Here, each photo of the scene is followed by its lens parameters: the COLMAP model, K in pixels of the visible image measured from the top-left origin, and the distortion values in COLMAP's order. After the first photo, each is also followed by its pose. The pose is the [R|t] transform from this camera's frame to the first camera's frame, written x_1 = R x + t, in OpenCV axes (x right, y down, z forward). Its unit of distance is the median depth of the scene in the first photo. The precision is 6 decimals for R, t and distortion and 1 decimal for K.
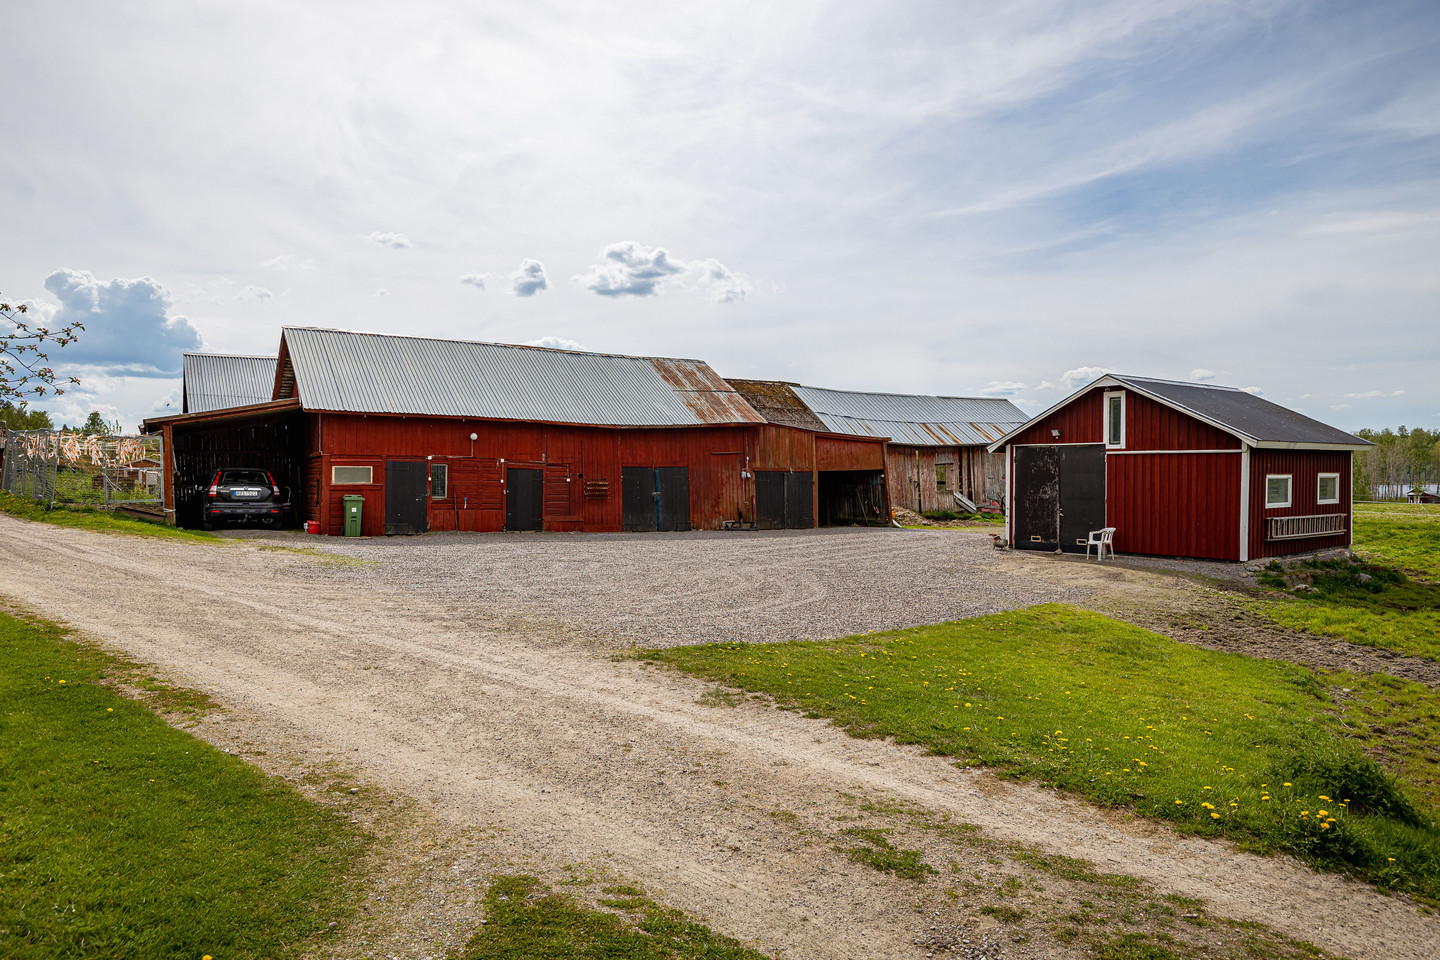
lens RADIAL K [[946.6, 0, 720.0], [0, 946.6, 480.0], [0, 0, 1]] dist [0.000135, -0.000042]
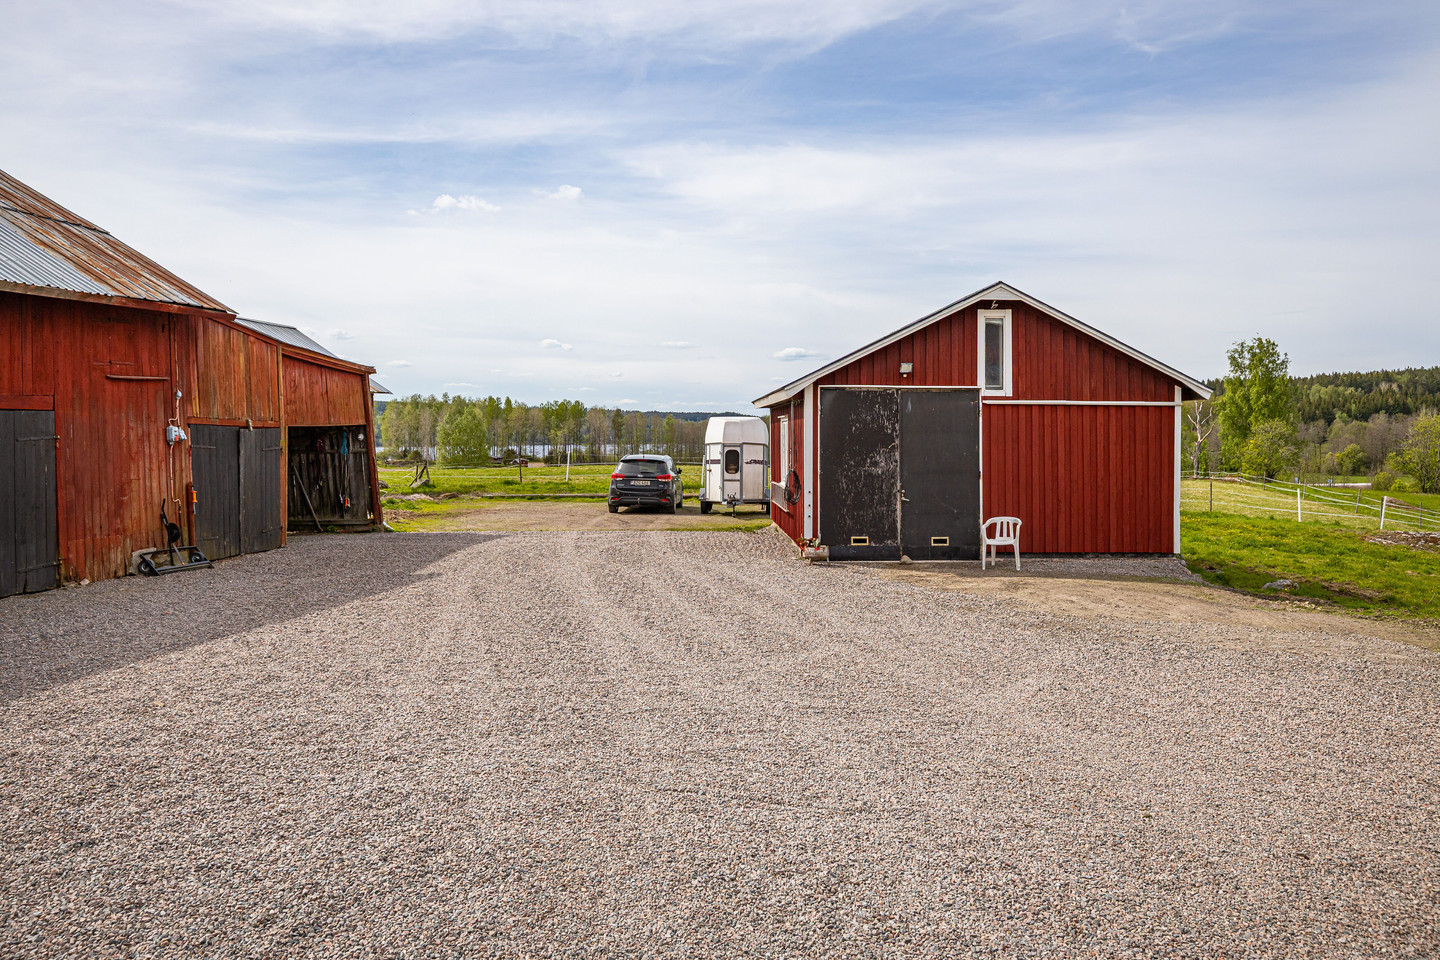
lens RADIAL K [[998.9, 0, 726.2], [0, 998.9, 410.2], [0, 0, 1]] dist [-0.002781, -0.001727]
pose [[0.581005, 0.024244, 0.813539, -0.246016], [0.002523, 0.999498, -0.031588, -0.001680], [-0.813896, 0.020405, 0.580652, 0.718372]]
